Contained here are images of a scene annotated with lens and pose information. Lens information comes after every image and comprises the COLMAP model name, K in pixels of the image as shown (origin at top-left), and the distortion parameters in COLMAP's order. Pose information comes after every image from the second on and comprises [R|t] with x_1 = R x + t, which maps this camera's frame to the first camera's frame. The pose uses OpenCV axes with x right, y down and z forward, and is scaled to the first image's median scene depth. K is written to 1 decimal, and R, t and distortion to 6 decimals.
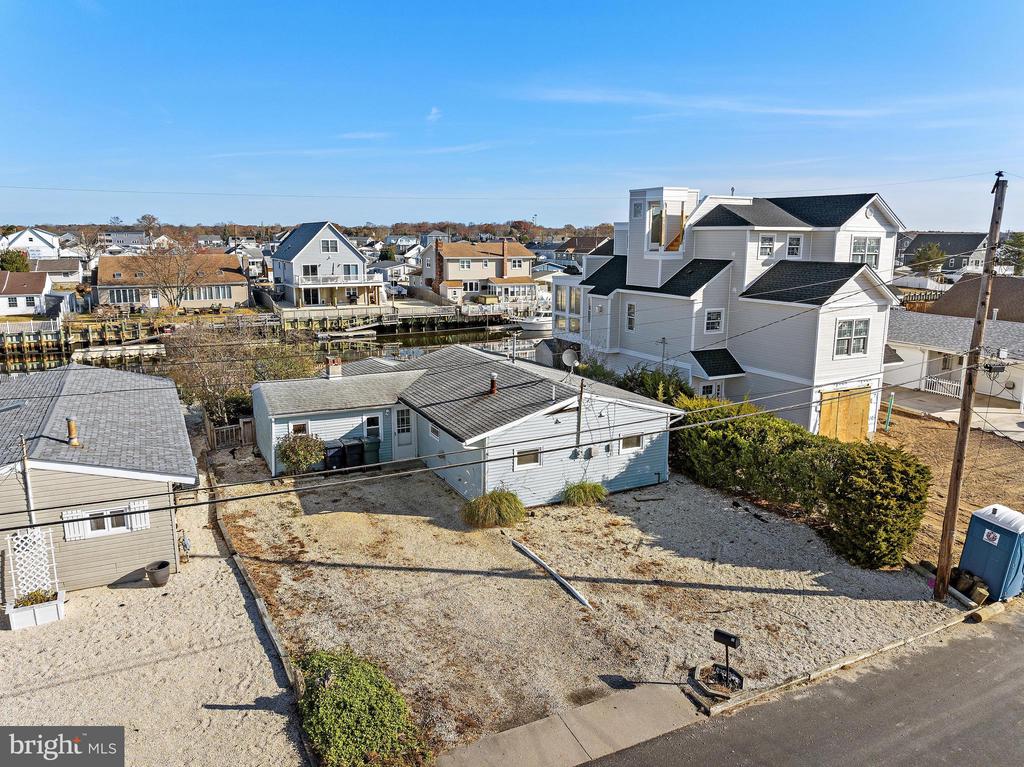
lens RADIAL K [[726.4, 0, 512.9], [0, 726.4, 381.3], [0, 0, 1]] dist [-0.048487, 0.013129]
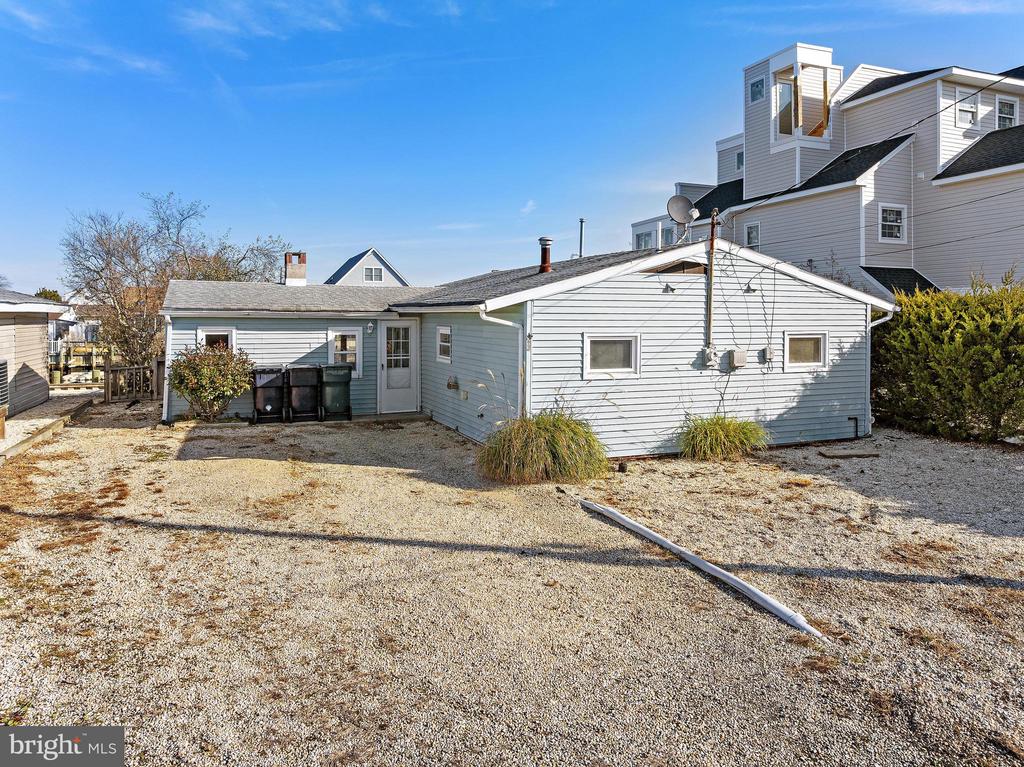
lens RADIAL K [[726.4, 0, 519.5], [0, 726.4, 333.2], [0, 0, 1]] dist [-0.048487, 0.013129]
pose [[0.996796, -0.002754, -0.079936, -0.002901], [-0.012842, 0.980931, -0.193933, 0.183652], [0.078946, 0.194338, 0.977753, 0.483305]]
